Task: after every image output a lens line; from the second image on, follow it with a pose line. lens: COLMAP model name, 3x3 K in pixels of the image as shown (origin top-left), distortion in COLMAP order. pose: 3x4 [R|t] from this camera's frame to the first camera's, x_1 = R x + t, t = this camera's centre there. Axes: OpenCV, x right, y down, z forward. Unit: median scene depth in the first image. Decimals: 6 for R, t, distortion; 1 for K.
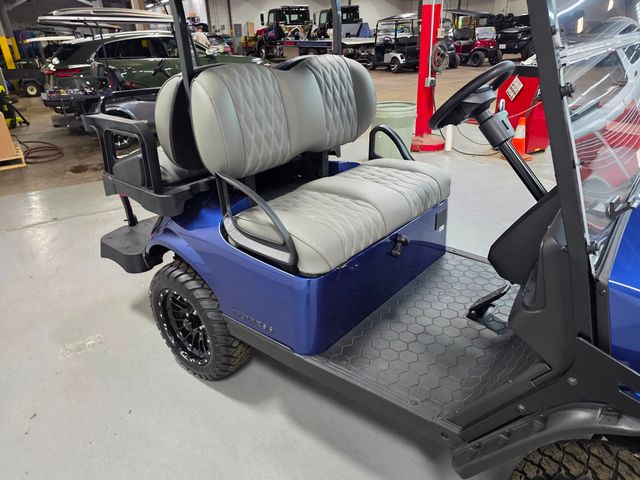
lens RADIAL K [[429.7, 0, 308.6], [0, 429.7, 241.2], [0, 0, 1]] dist [0.047850, -0.035252]
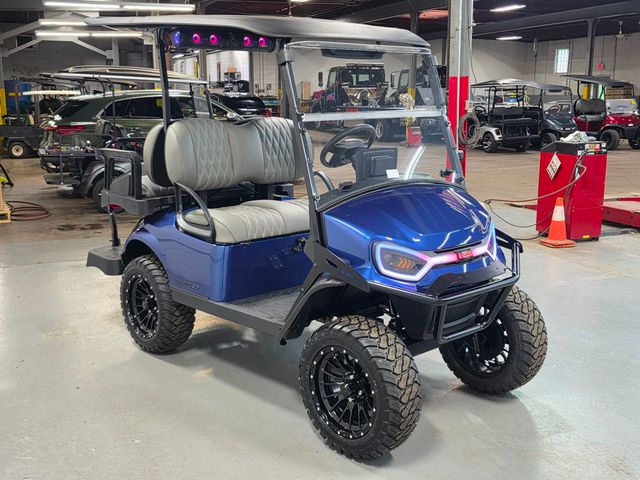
lens RADIAL K [[710.2, 0, 315.8], [0, 710.2, 241.1], [0, 0, 1]] dist [0.074212, 0.000000]
pose [[0.990642, 0.062486, -0.121344, 0.128923], [-0.090061, 0.967292, -0.237142, 0.128011], [0.102557, 0.245851, 0.963867, -0.287766]]
